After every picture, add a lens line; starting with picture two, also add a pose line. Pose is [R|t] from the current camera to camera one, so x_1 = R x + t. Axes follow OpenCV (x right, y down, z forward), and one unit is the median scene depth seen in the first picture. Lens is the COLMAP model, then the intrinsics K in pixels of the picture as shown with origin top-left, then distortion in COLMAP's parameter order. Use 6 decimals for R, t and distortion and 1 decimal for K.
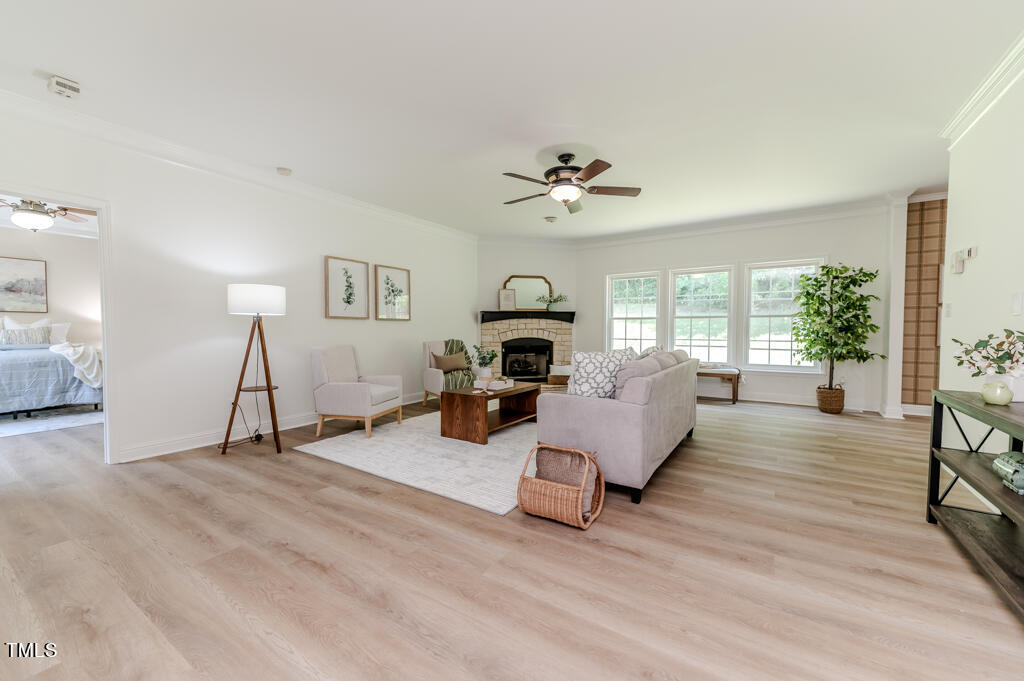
lens RADIAL K [[402.4, 0, 514.7], [0, 402.4, 338.5], [0, 0, 1]] dist [0.011224, -0.000572]
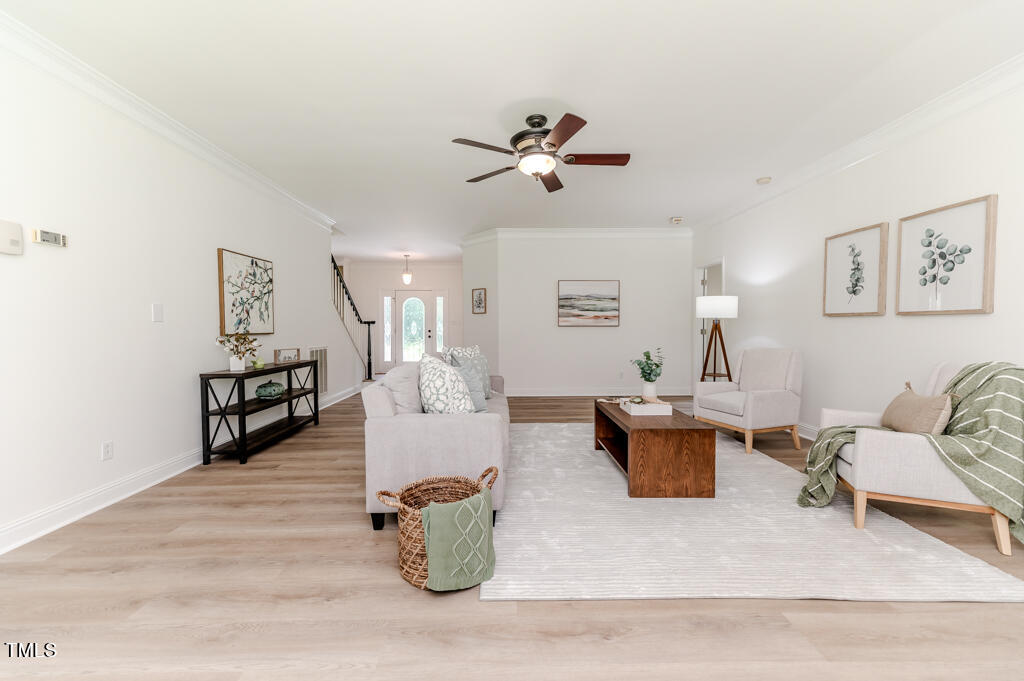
lens RADIAL K [[402.4, 0, 514.9], [0, 402.4, 340.8], [0, 0, 1]] dist [0.011224, -0.000572]
pose [[-0.820787, 0.022857, -0.570777, 0.455474], [-0.010857, 0.998394, 0.055593, -0.036818], [0.571132, 0.051827, -0.819221, 1.193965]]
